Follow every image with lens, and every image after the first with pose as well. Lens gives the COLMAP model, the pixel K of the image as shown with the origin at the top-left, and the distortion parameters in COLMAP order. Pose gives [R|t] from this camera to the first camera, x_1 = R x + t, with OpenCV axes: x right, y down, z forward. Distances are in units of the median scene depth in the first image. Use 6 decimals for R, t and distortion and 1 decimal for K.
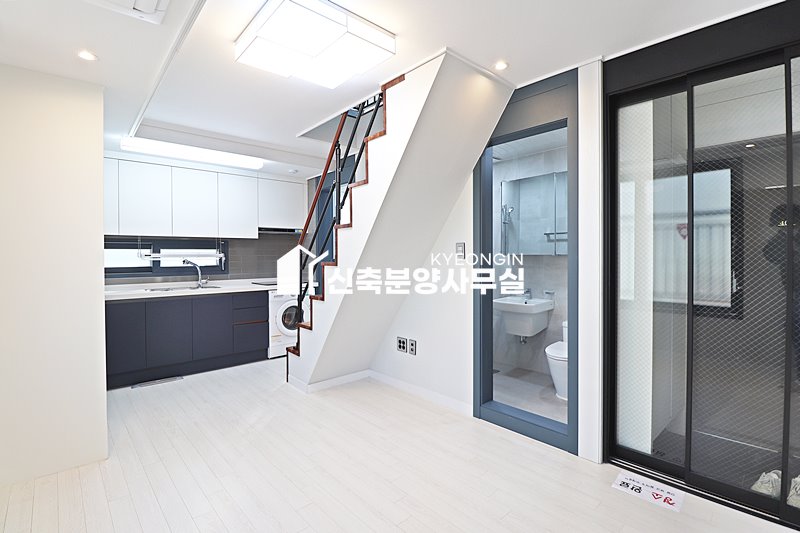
lens RADIAL K [[375.9, 0, 404.8], [0, 375.9, 264.0], [0, 0, 1]] dist [0.002079, -0.002305]
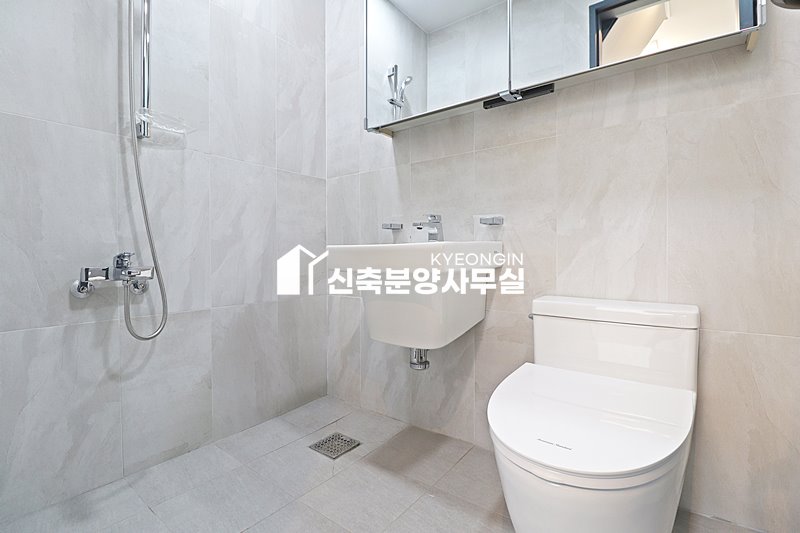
lens RADIAL K [[375.9, 0, 398.2], [0, 375.9, 267.8], [0, 0, 1]] dist [0.002079, -0.002305]
pose [[0.984682, -0.000410, 0.174360, 0.077108], [0.000400, 1.000000, 0.000095, 0.038862], [-0.174360, -0.000024, 0.984682, 0.216330]]
